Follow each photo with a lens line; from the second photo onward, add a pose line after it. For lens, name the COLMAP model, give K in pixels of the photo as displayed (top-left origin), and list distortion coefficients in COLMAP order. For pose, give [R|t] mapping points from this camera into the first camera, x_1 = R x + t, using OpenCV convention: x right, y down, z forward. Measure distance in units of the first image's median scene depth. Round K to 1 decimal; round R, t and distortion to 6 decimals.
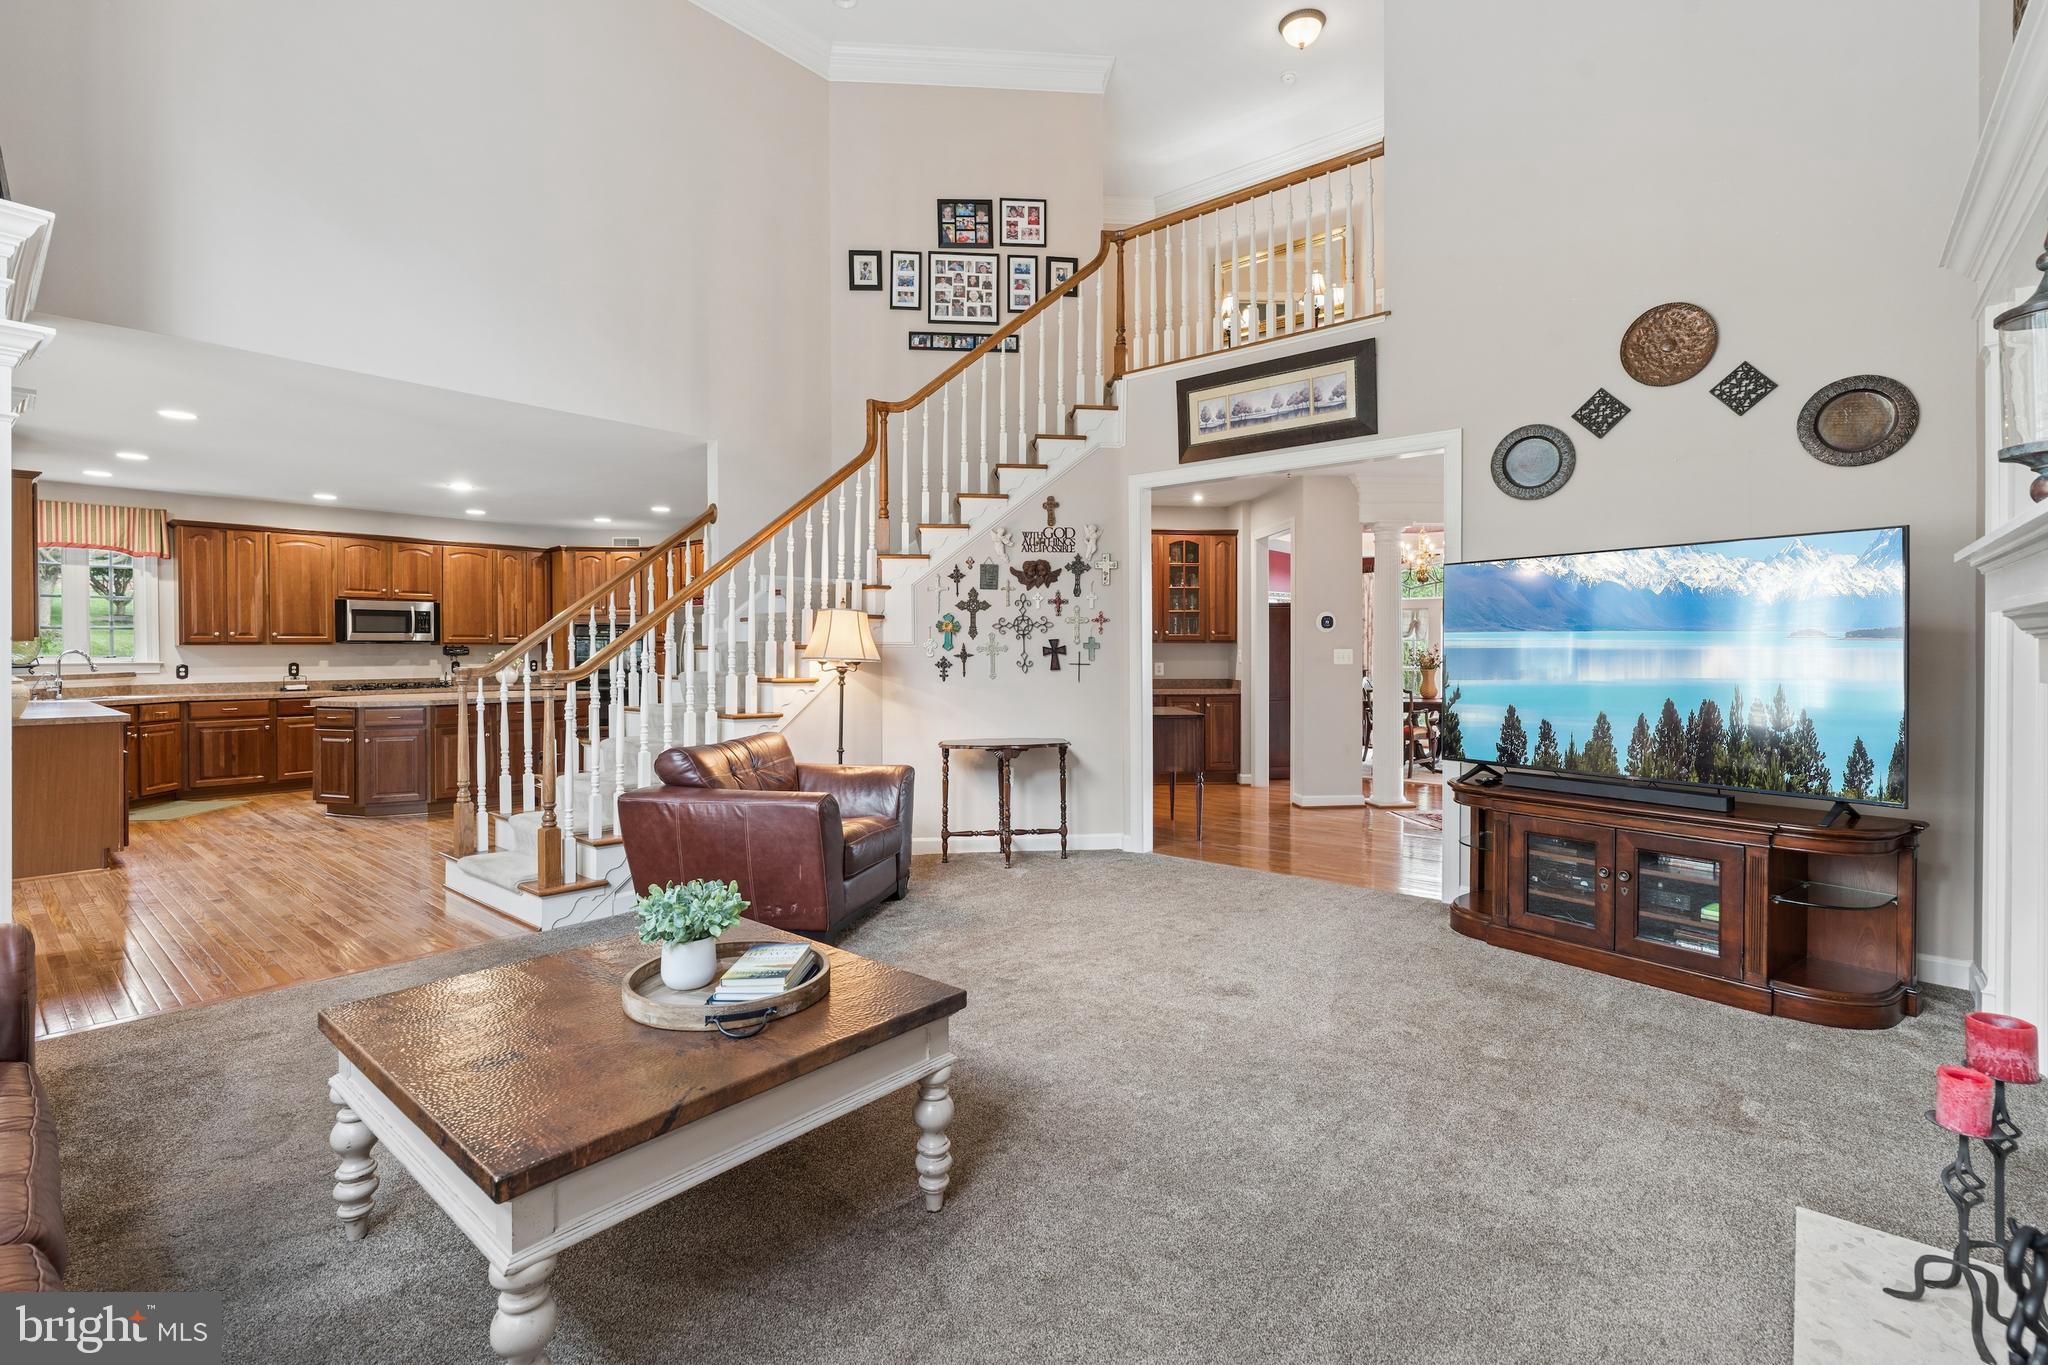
lens RADIAL K [[923.3, 0, 1017.1], [0, 923.3, 657.0], [0, 0, 1]] dist [-0.001572, -0.000370]
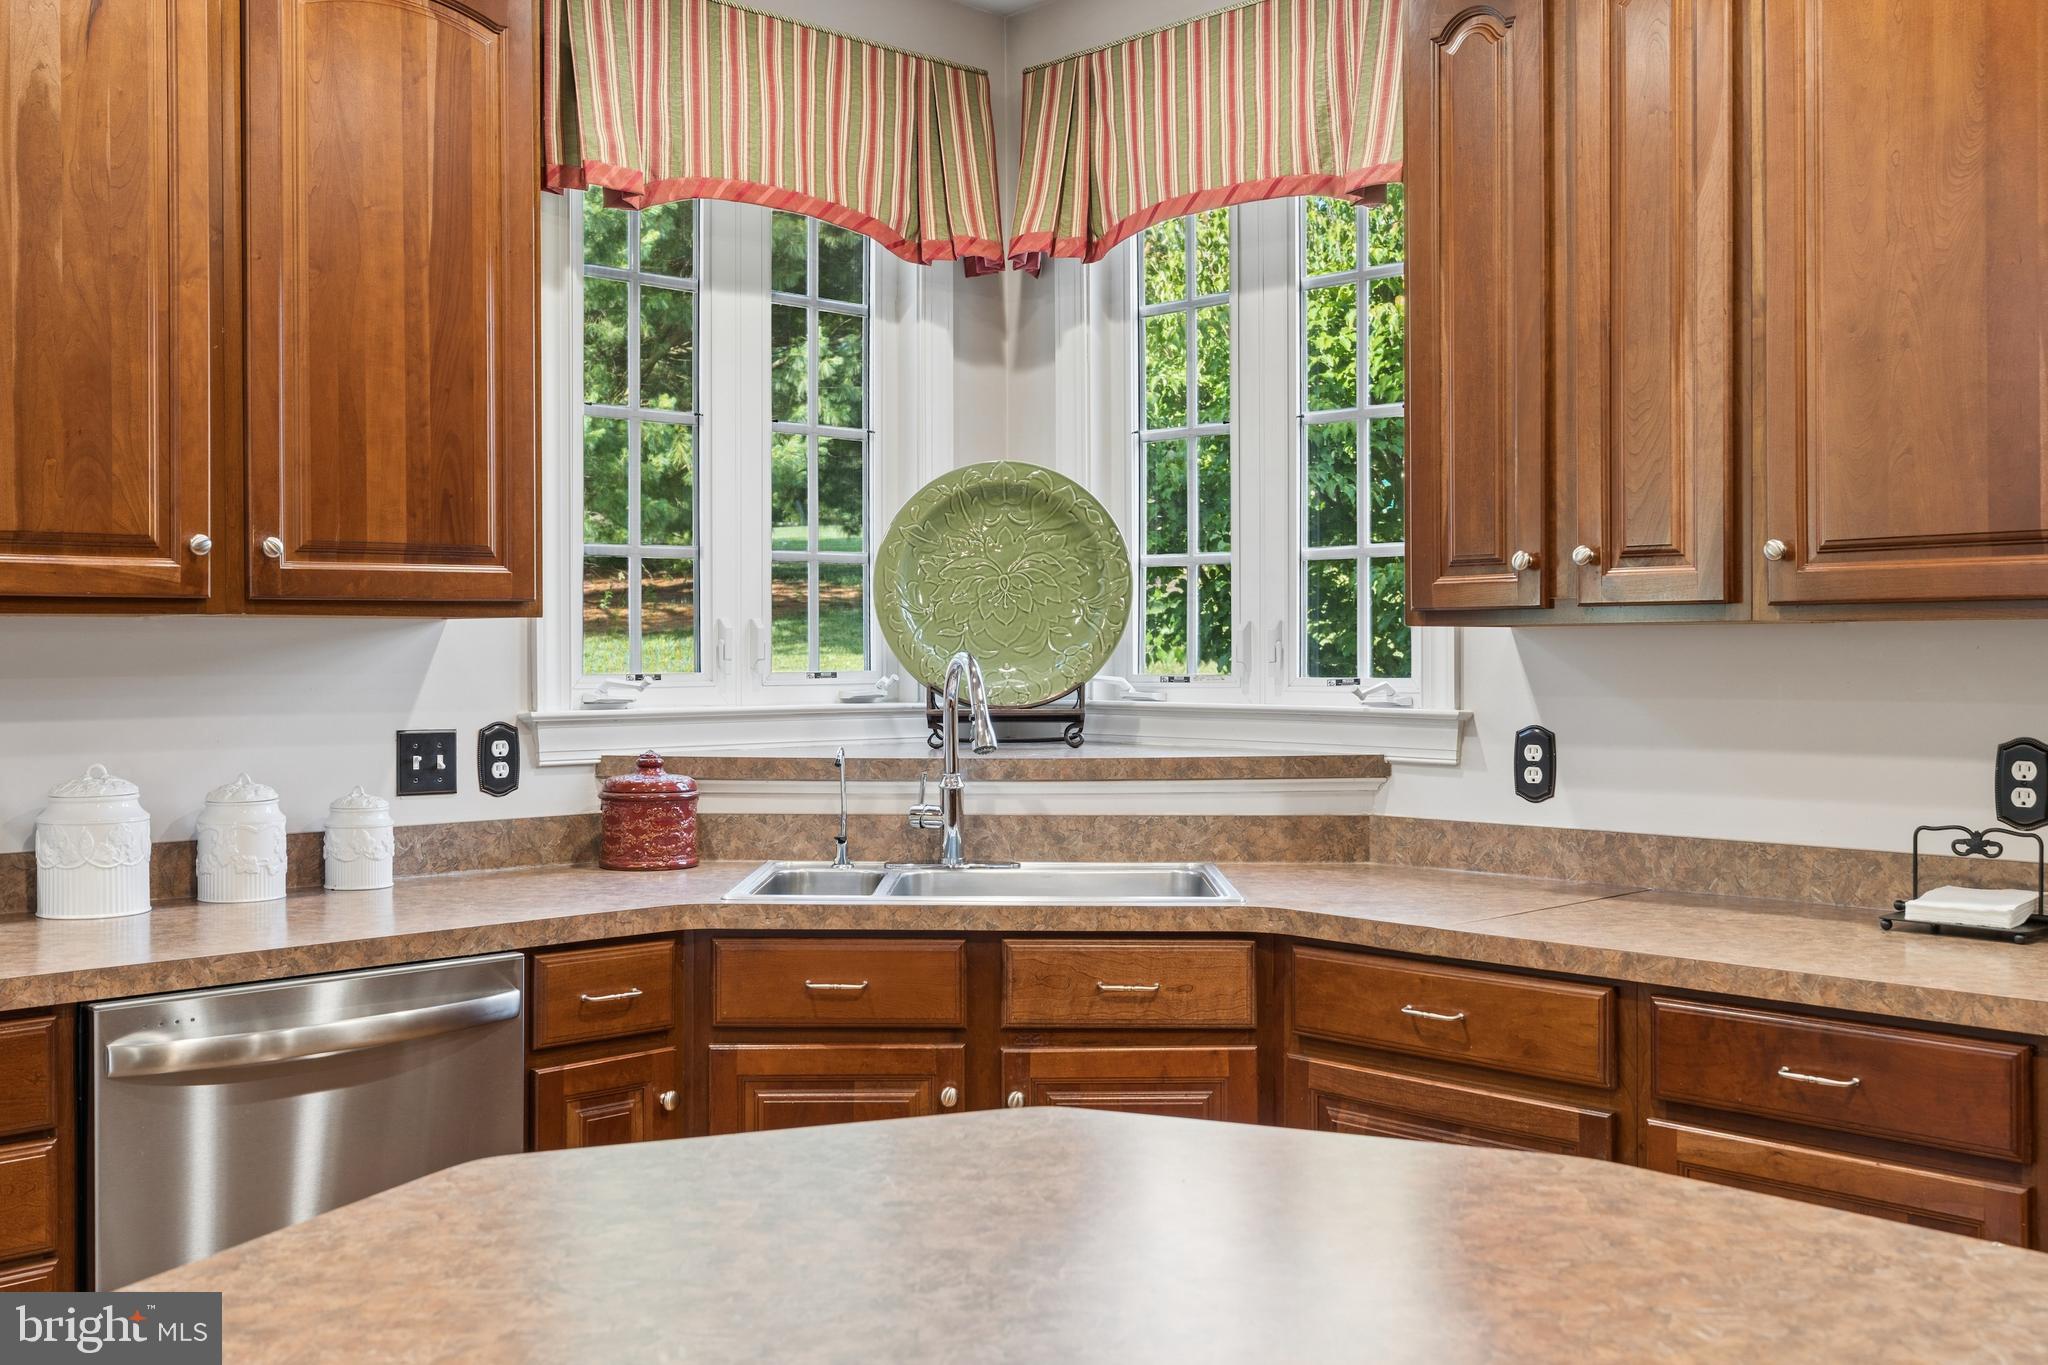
lens RADIAL K [[1998.8, 0, 1023.0], [0, 1998.8, 650.7], [0, 0, 1]] dist [0.001885, 0.004086]
pose [[-0.108003, 0.005467, -0.994136, -0.494764], [-0.005824, 0.999964, 0.006131, -0.009981], [0.994134, 0.006452, -0.107967, 0.971601]]
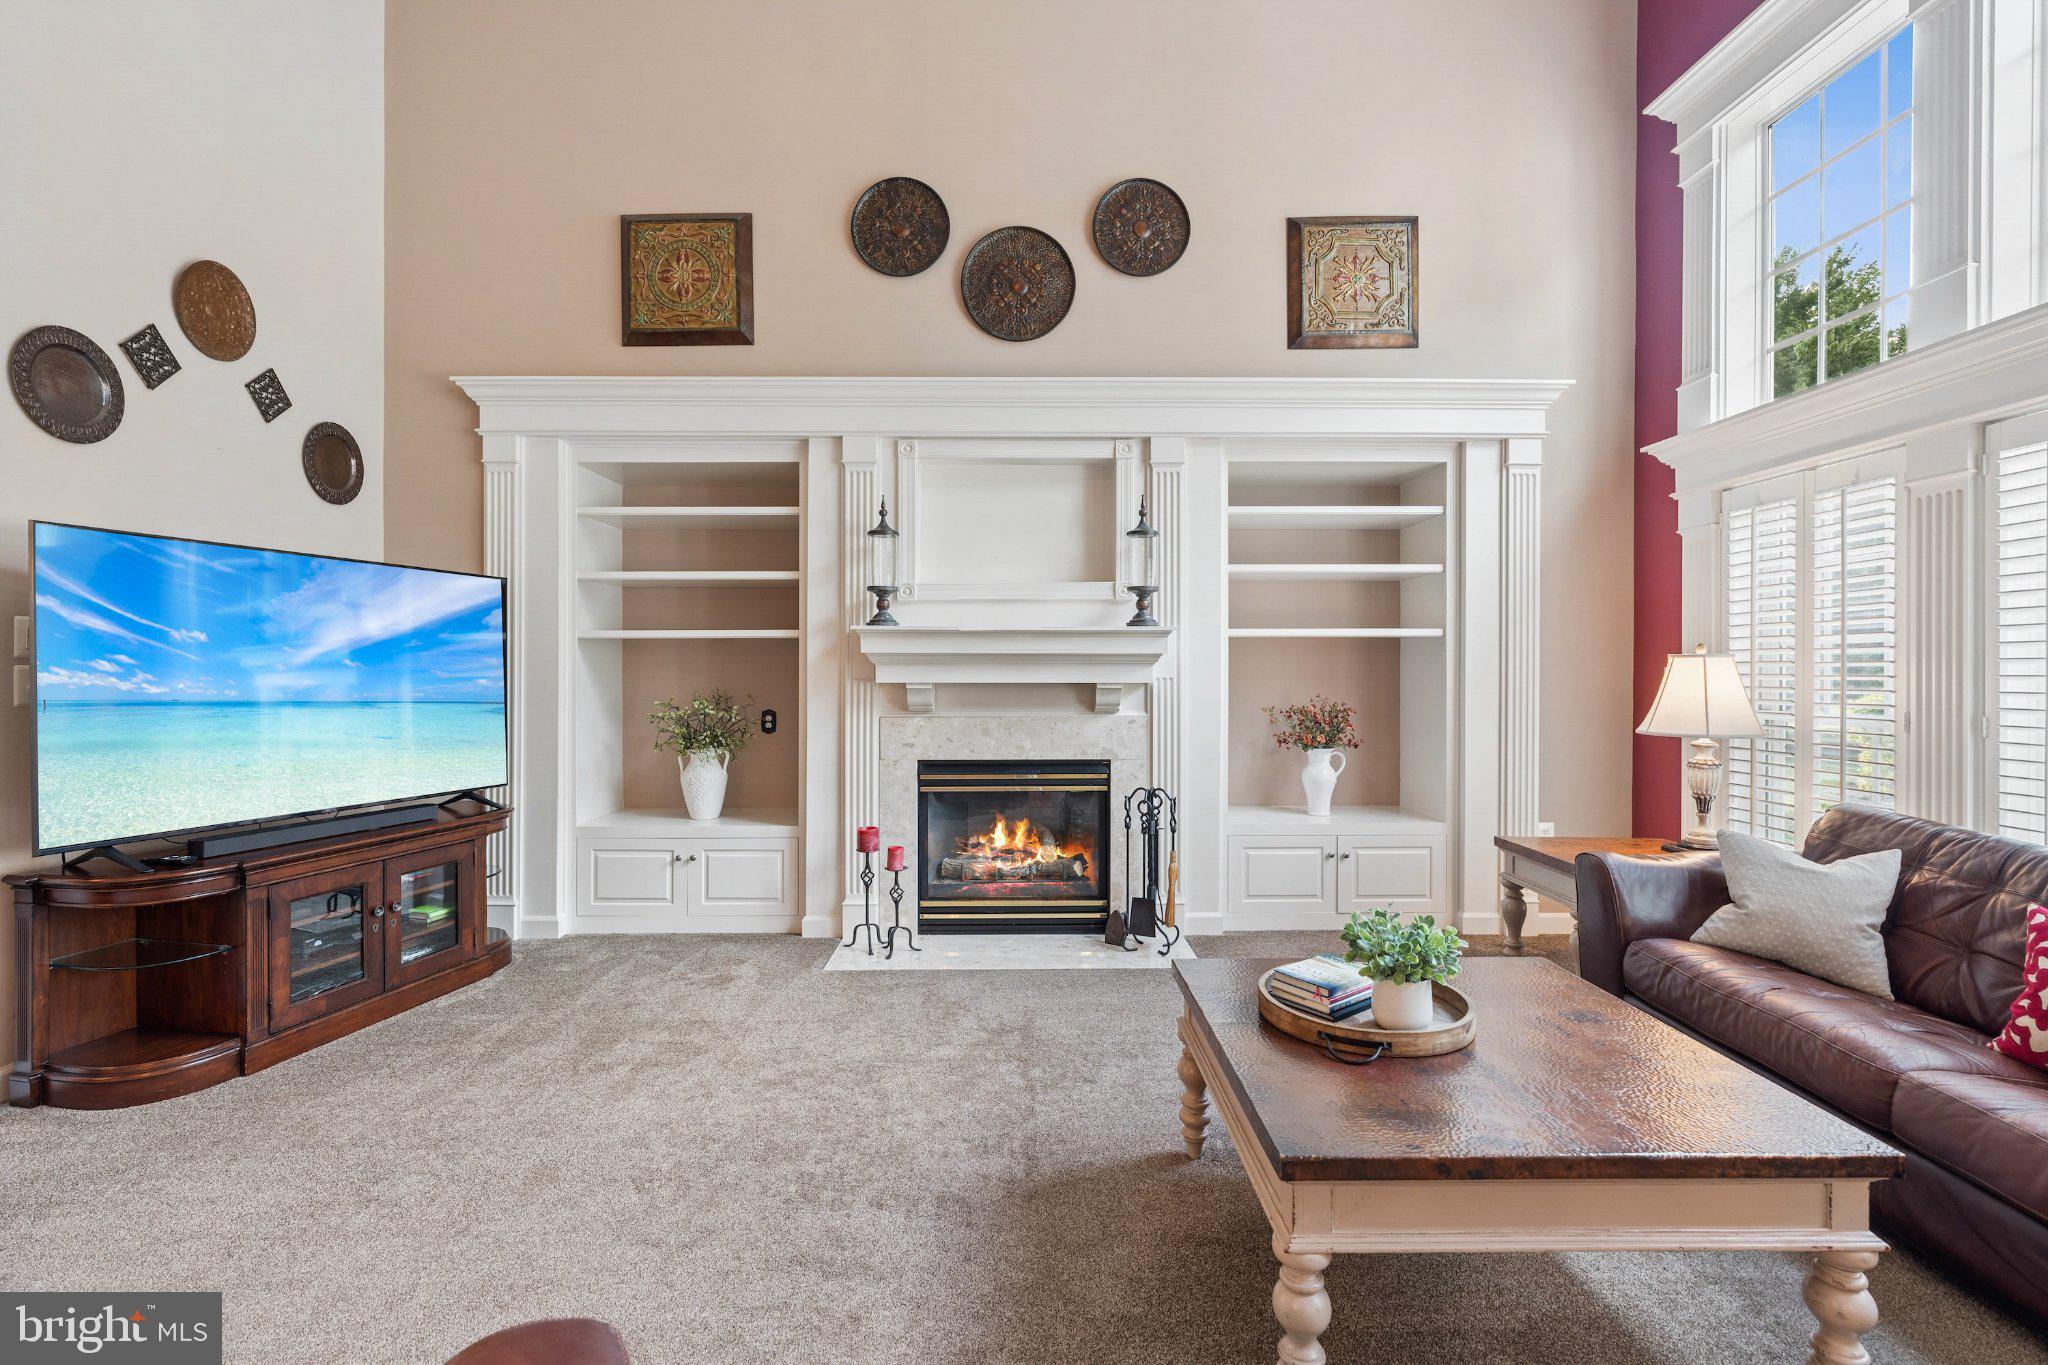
lens RADIAL K [[917.9, 0, 1021.7], [0, 917.9, 671.5], [0, 0, 1]] dist [-0.004051, -0.000222]
pose [[-0.654582, 0.001789, 0.755988, -0.212698], [0.006236, 0.999976, 0.003033, -0.001548], [-0.755965, 0.006699, -0.654578, 0.502662]]
